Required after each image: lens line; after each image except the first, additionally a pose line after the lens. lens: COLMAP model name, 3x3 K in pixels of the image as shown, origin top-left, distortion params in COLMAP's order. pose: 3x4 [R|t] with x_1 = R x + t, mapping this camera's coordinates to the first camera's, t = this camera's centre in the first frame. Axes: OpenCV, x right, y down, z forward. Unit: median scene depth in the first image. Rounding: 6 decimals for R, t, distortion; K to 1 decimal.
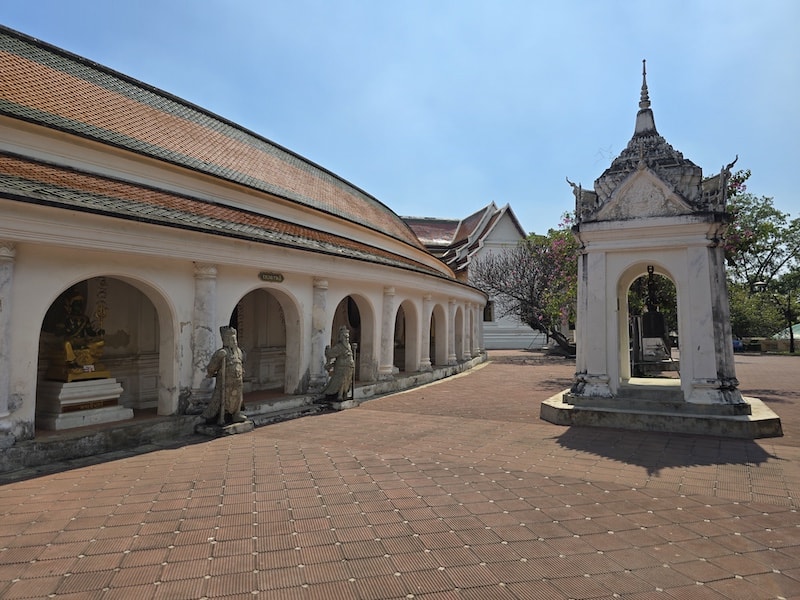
lens RADIAL K [[532.8, 0, 400.0], [0, 532.8, 300.0], [0, 0, 1]] dist [0.049176, -0.051128]
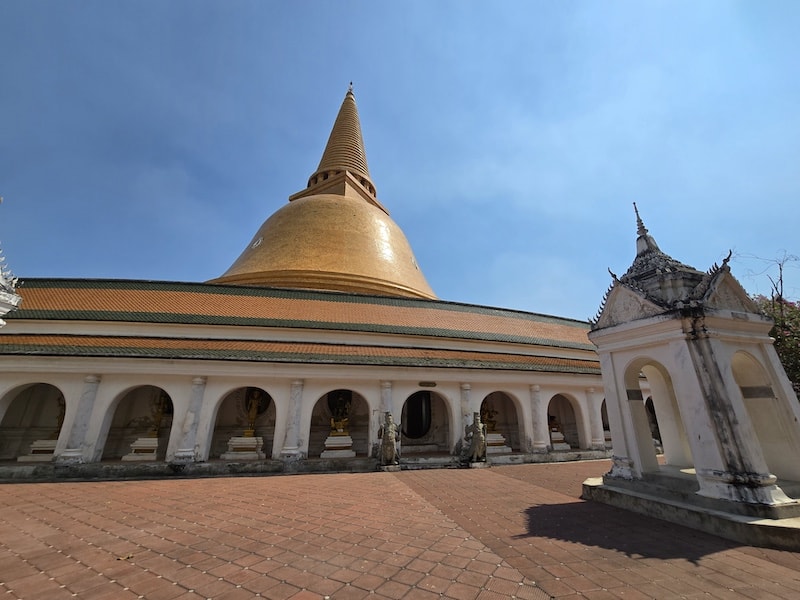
lens RADIAL K [[322.9, 0, 400.0], [0, 322.9, 300.0], [0, 0, 1]] dist [-0.000290, 0.000178]
pose [[0.719111, -0.221376, -0.658690, 0.600065], [0.028291, 0.956439, -0.290560, 0.000123], [0.694319, 0.190310, 0.694048, 0.107727]]
